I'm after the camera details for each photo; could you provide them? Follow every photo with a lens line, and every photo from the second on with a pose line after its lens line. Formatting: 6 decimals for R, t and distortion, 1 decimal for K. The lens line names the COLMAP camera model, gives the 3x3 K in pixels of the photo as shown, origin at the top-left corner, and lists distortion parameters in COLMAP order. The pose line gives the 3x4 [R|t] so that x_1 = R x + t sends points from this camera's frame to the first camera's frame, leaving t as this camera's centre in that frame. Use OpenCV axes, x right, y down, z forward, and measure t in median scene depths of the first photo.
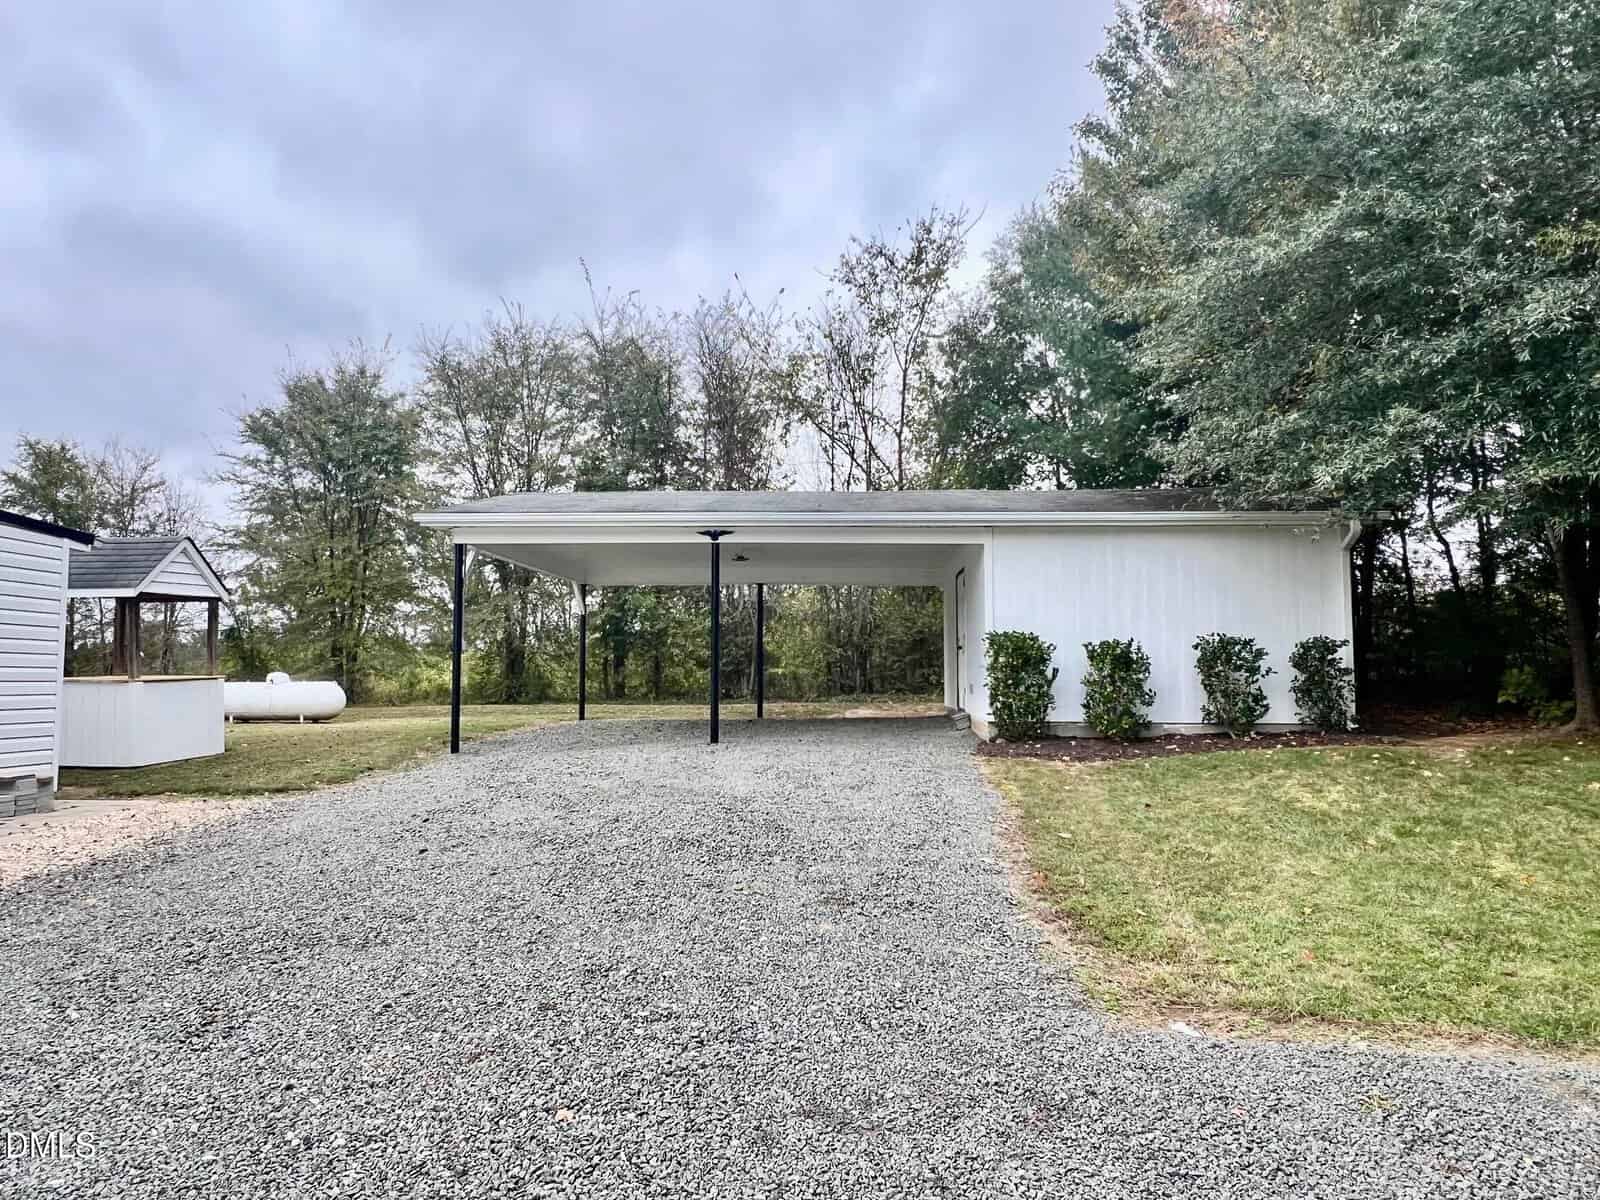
lens RADIAL K [[829.8, 0, 795.3], [0, 829.8, 608.7], [0, 0, 1]] dist [0.000922, 0.000093]
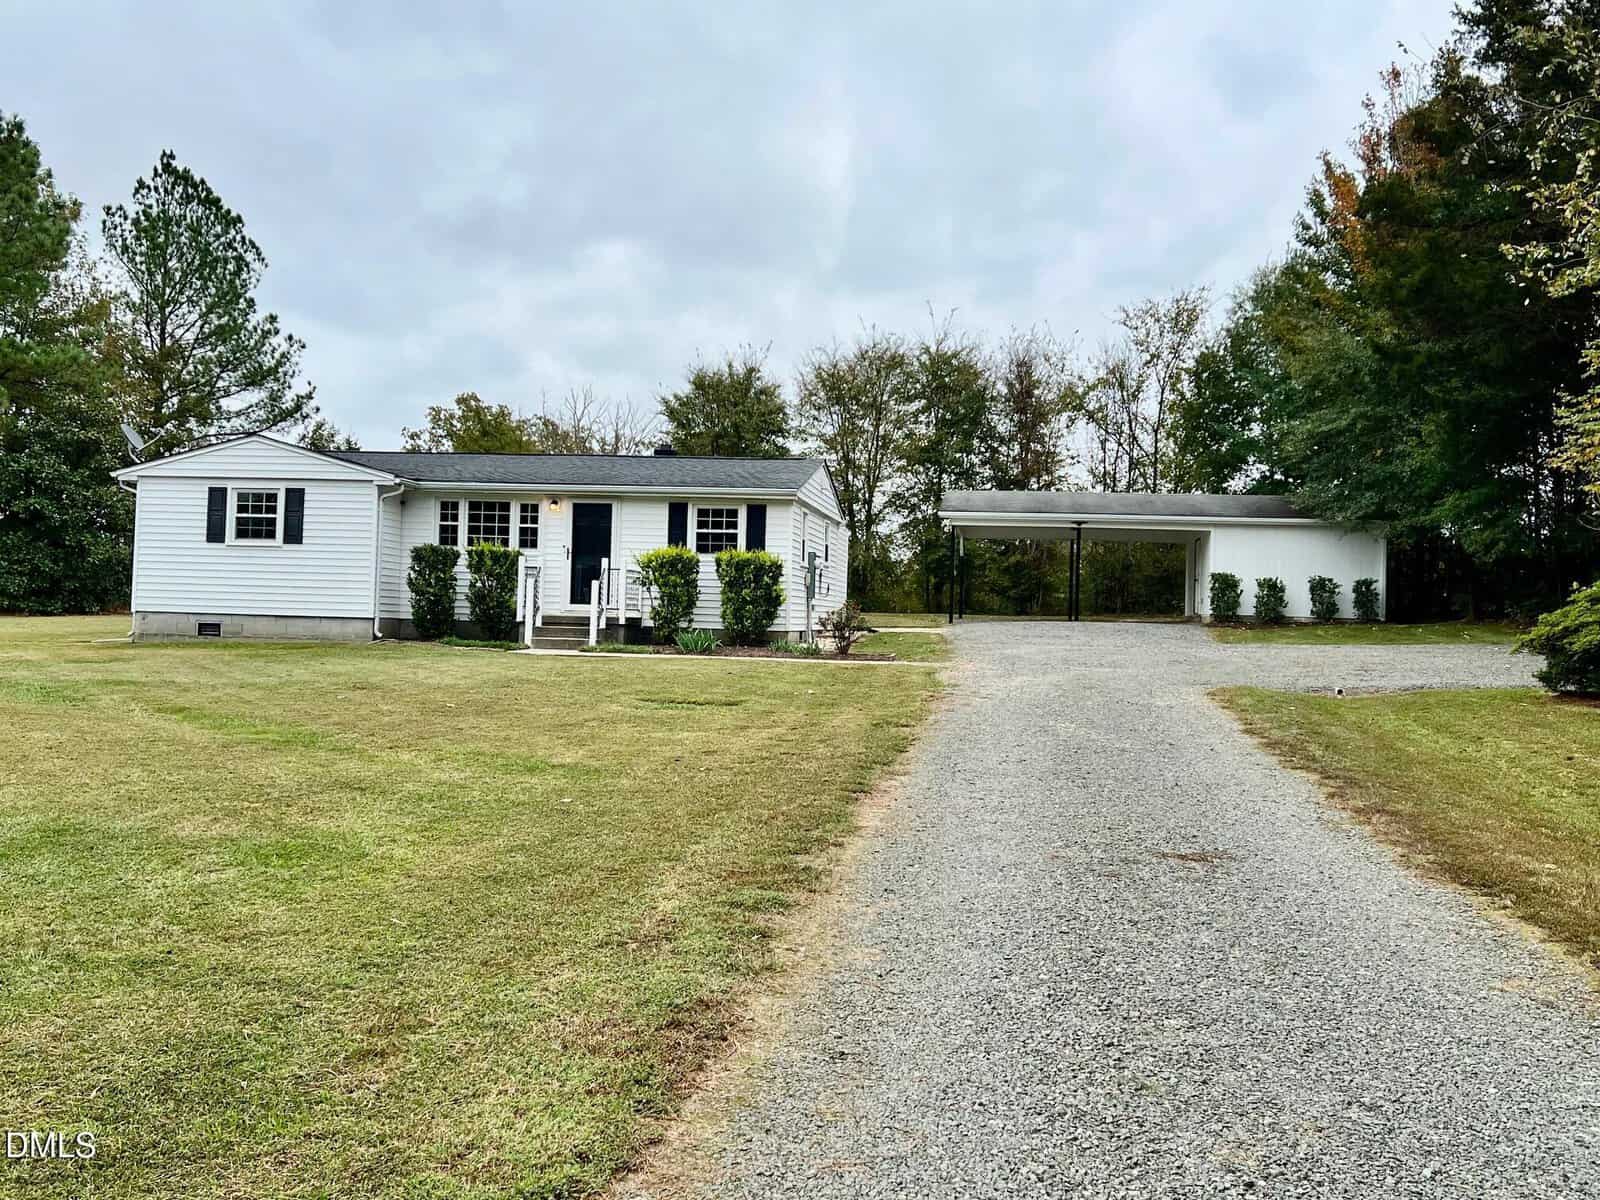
lens RADIAL K [[1239.9, 0, 803.3], [0, 1239.9, 631.7], [0, 0, 1]] dist [0.026686, -0.004830]
pose [[0.995481, 0.028708, -0.090523, -0.295502], [-0.020831, 0.996009, 0.086786, -0.043531], [0.092653, -0.084508, 0.992106, -1.299059]]
